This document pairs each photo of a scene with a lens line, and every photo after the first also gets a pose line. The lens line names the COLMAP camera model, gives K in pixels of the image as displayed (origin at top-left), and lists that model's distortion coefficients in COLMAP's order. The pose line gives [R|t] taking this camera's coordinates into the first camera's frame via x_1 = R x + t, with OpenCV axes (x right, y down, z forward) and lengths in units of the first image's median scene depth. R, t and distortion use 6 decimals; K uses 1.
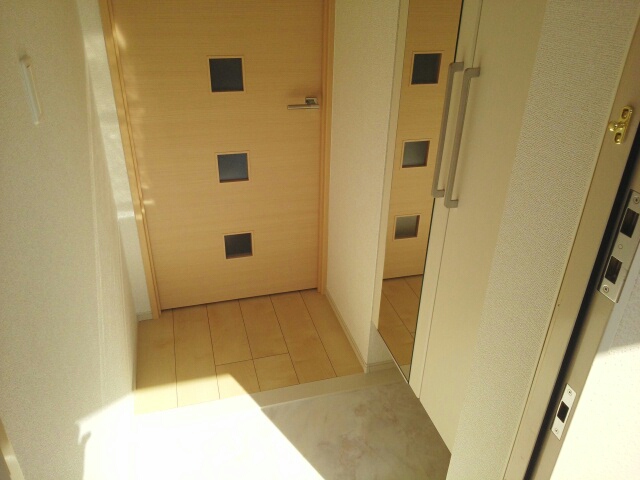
lens RADIAL K [[498.7, 0, 320.0], [0, 498.7, 240.0], [0, 0, 1]] dist [0.006038, -0.117428]
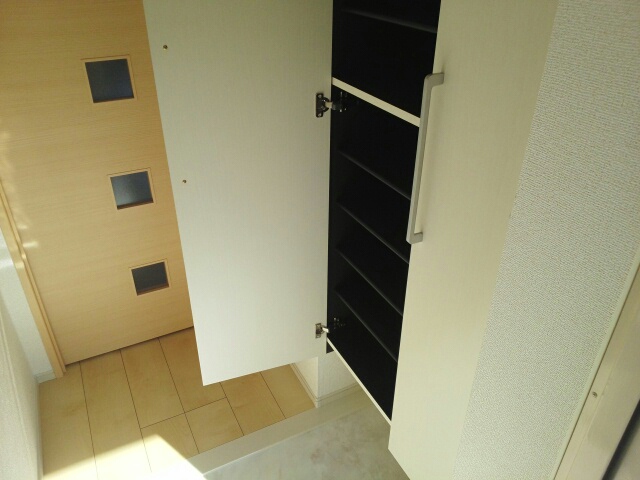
lens RADIAL K [[510.0, 0, 320.0], [0, 510.0, 240.0], [0, 0, 1]] dist [0.003287, -0.065927]
pose [[0.980549, -0.115003, 0.159053, -0.013165], [0.109009, 0.992979, 0.045937, -0.071559], [-0.163219, -0.027706, 0.986201, 0.115743]]
